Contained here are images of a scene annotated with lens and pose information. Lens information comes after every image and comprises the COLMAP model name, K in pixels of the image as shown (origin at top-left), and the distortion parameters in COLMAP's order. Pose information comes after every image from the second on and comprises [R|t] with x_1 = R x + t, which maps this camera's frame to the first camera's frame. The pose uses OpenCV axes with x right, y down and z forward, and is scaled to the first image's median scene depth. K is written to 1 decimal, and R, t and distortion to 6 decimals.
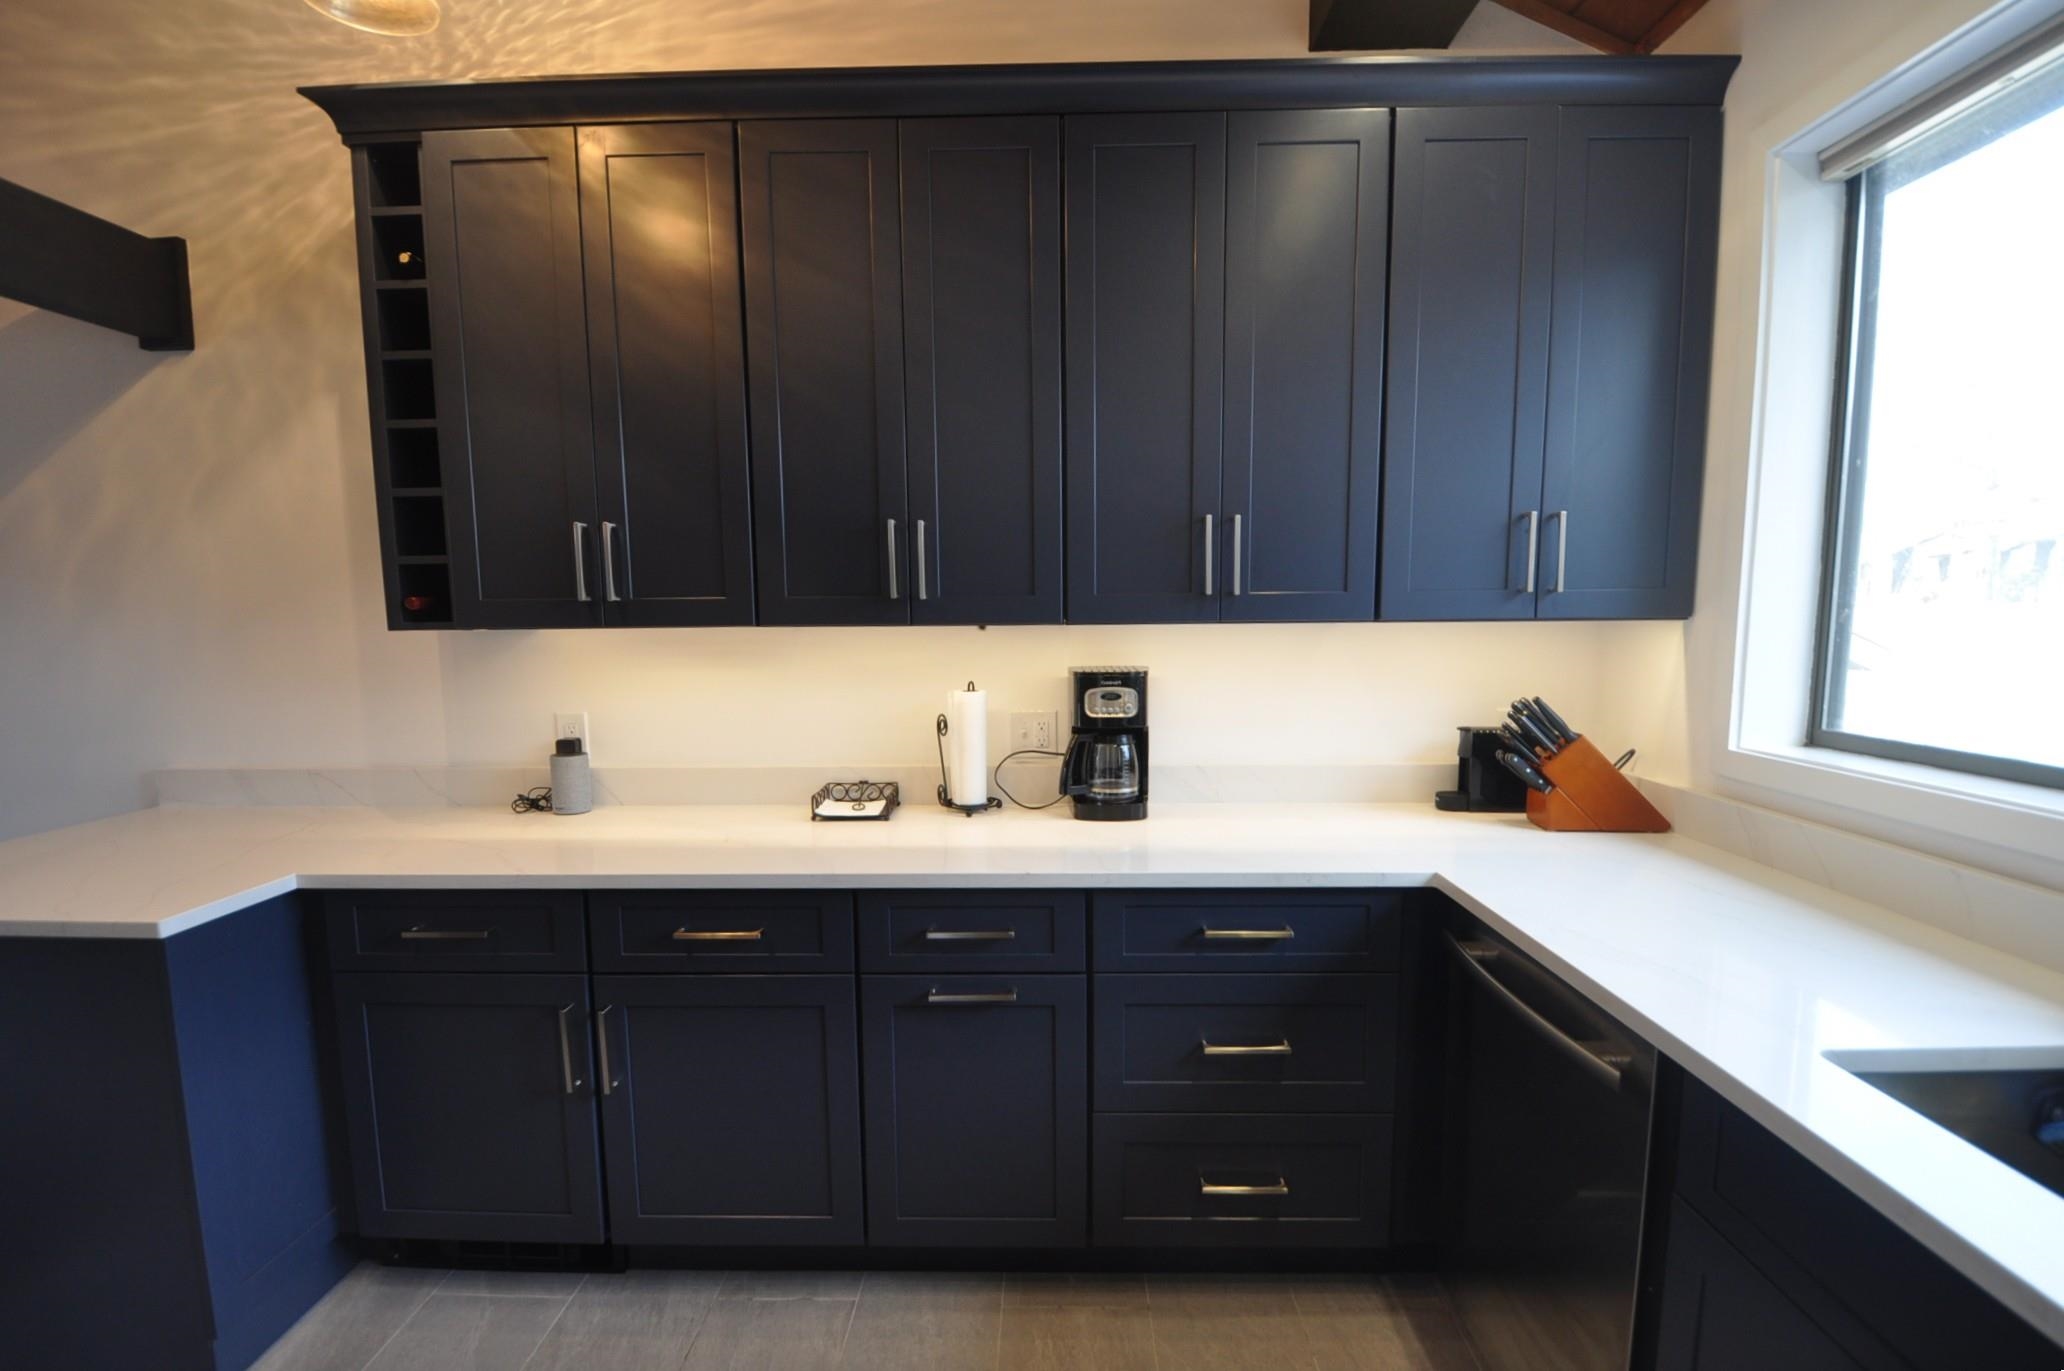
lens RADIAL K [[901.8, 0, 1031.2], [0, 901.8, 694.9], [0, 0, 1]] dist [-0.006420, -0.009613]
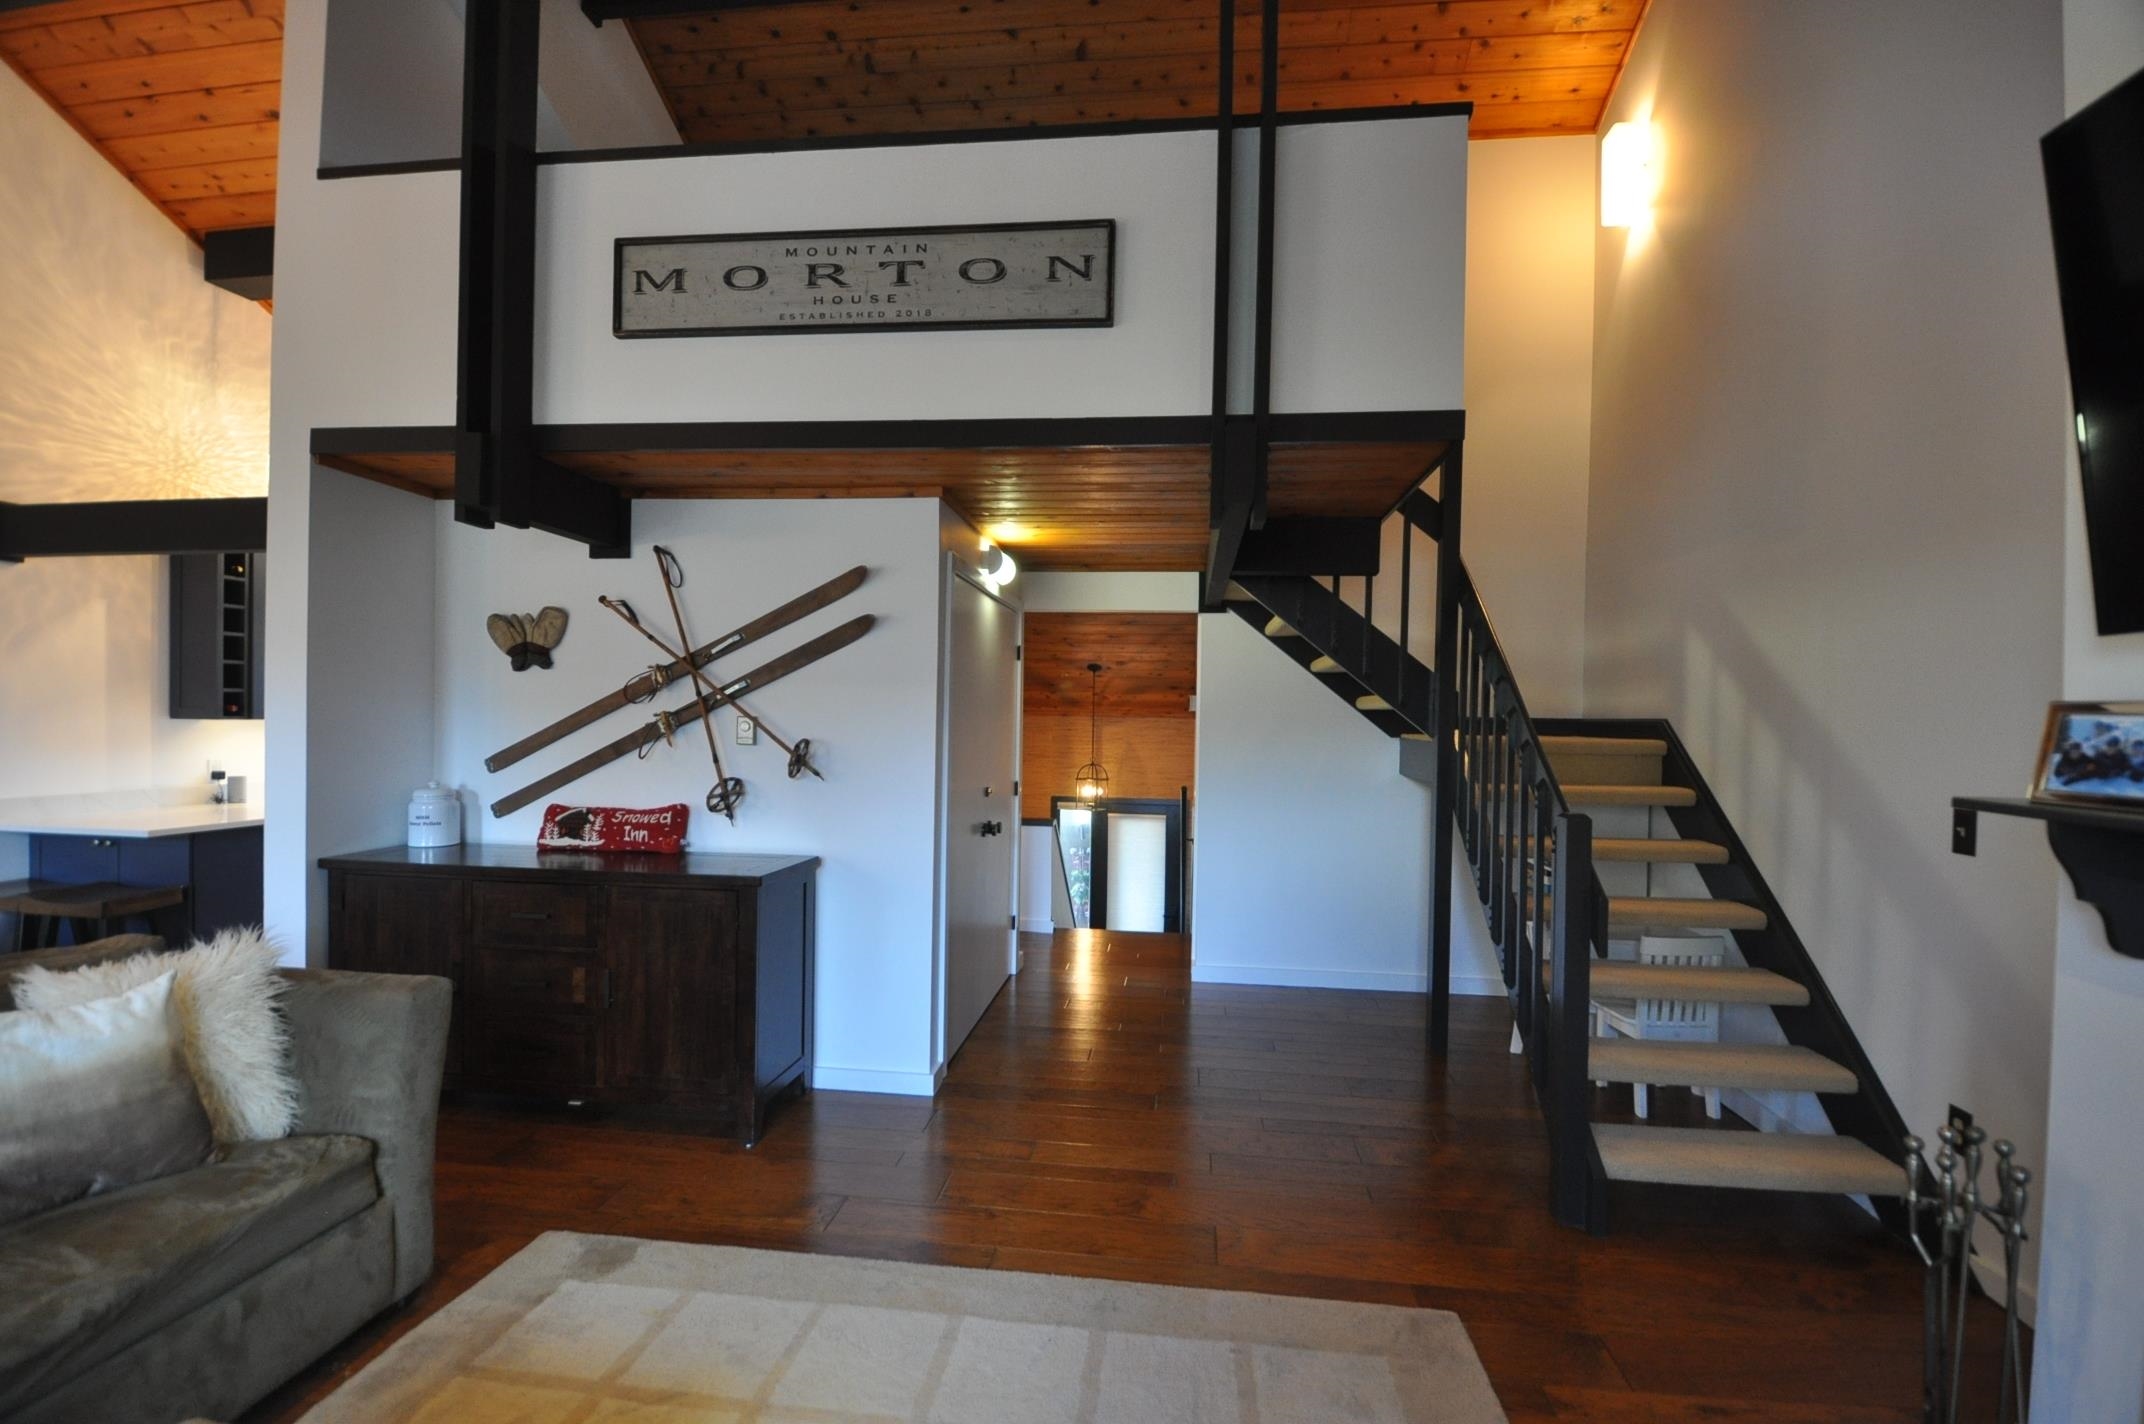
lens RADIAL K [[936.8, 0, 1081.0], [0, 936.8, 731.1], [0, 0, 1]] dist [-0.006420, -0.009613]
pose [[0.097215, -0.000189, 0.995263, -2.664748], [0.085958, 0.996265, -0.008207, 0.159214], [-0.991544, 0.086349, 0.096868, -1.344260]]
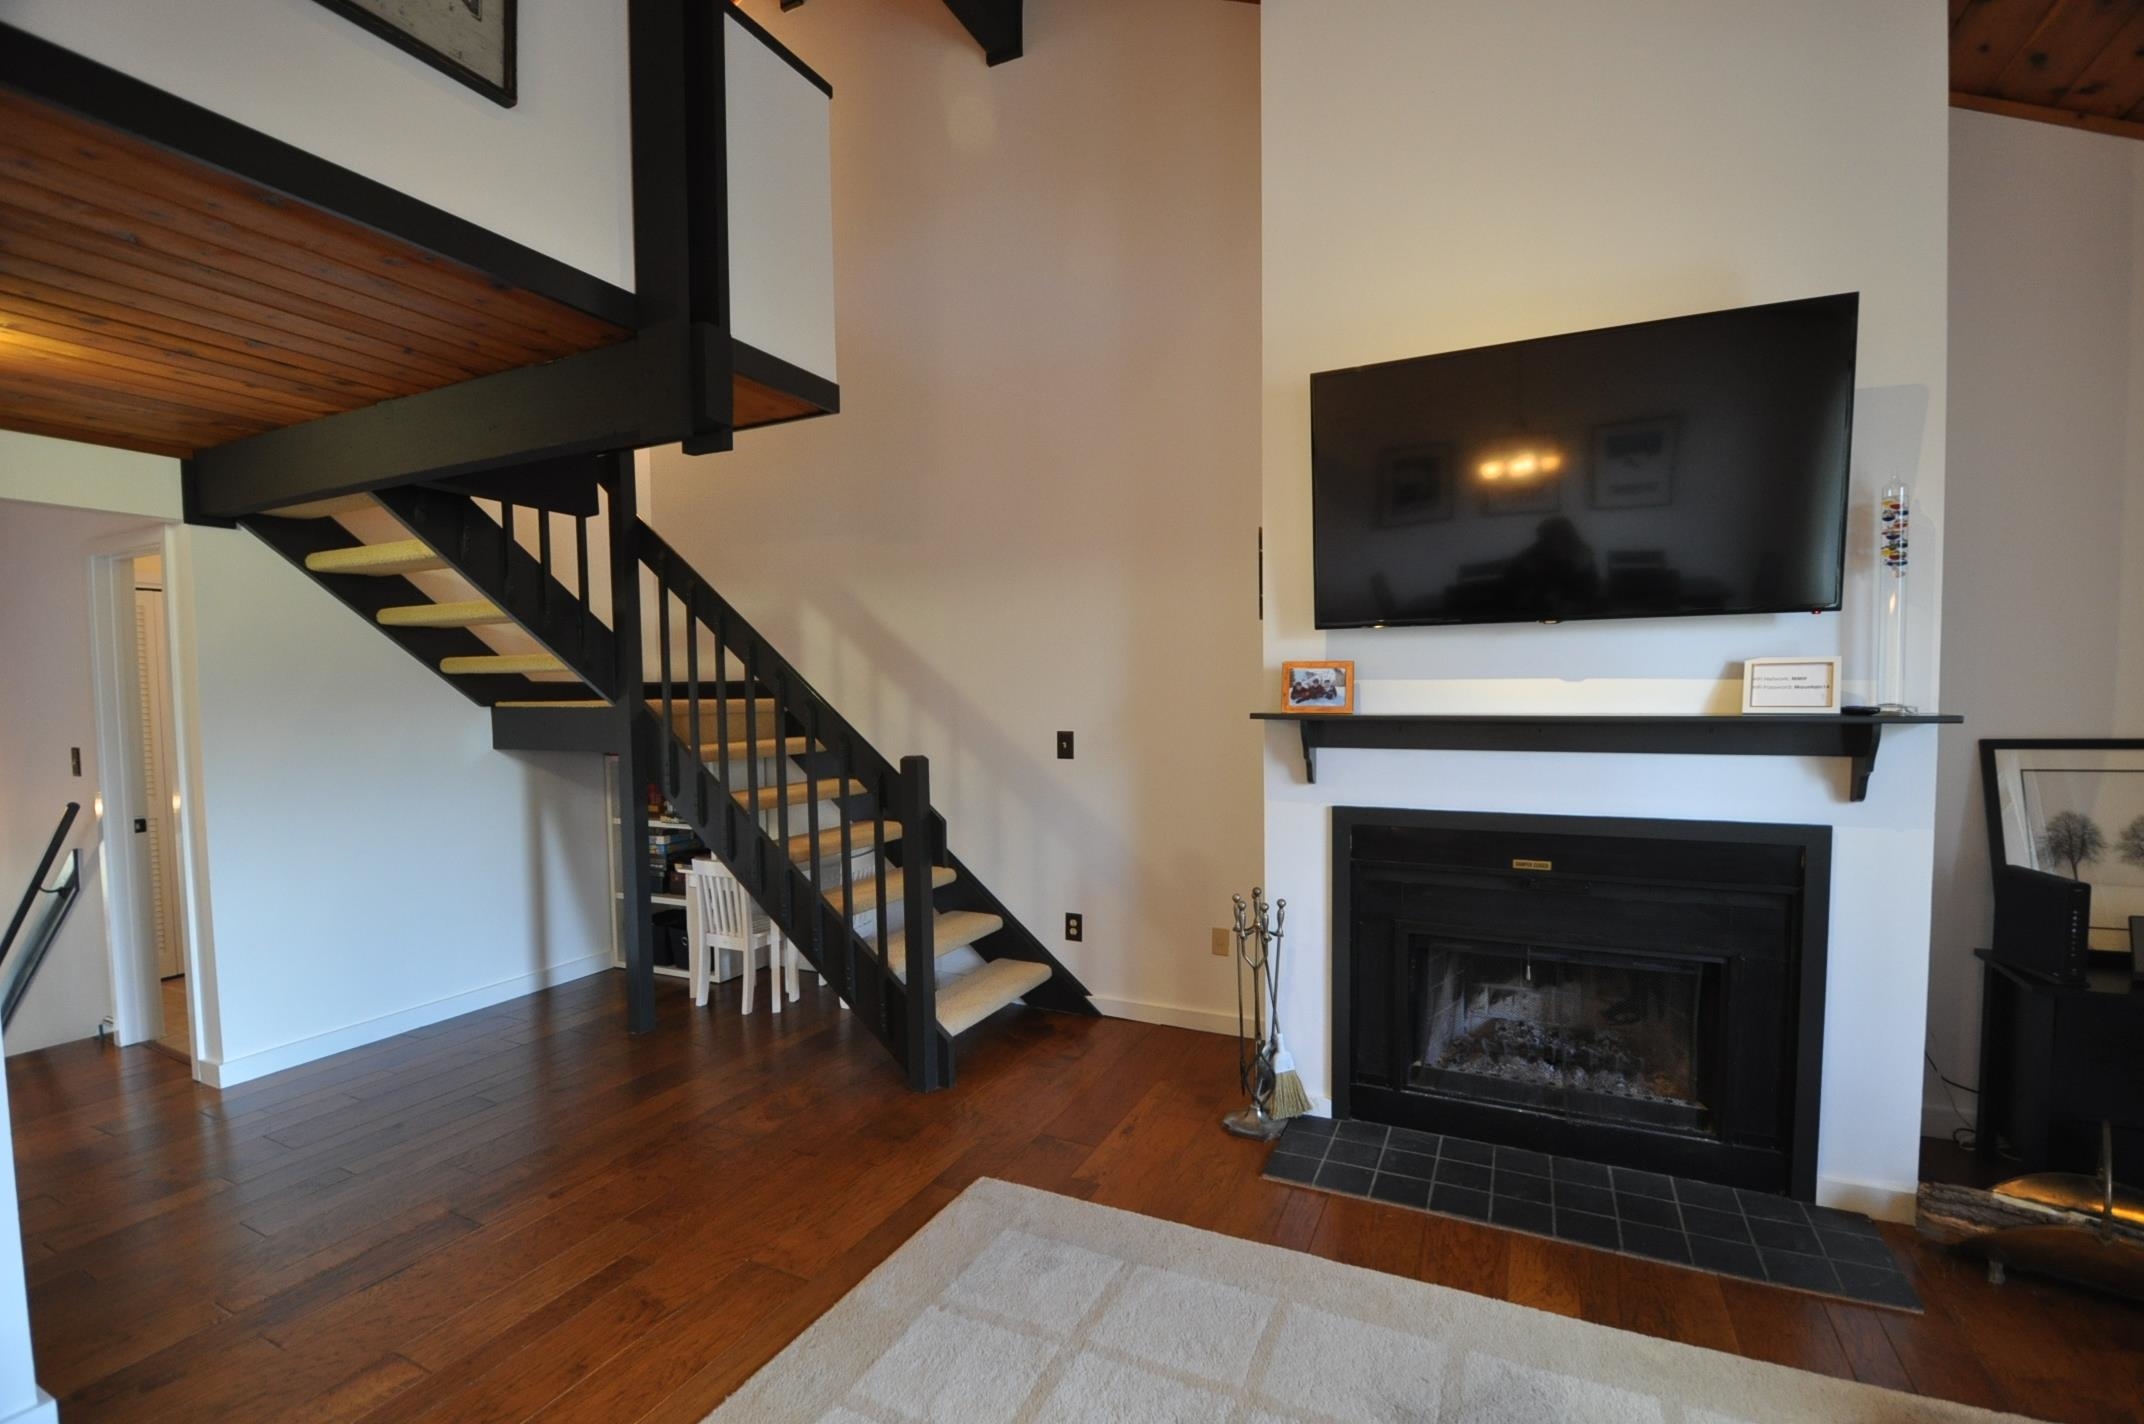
lens RADIAL K [[936.8, 0, 1073.3], [0, 936.8, 753.4], [0, 0, 1]] dist [-0.006420, -0.009613]
pose [[-0.908470, -0.005606, 0.417912, -2.207615], [0.066163, 0.985373, 0.157045, 0.091590], [-0.412679, 0.170321, -0.894811, -0.628989]]
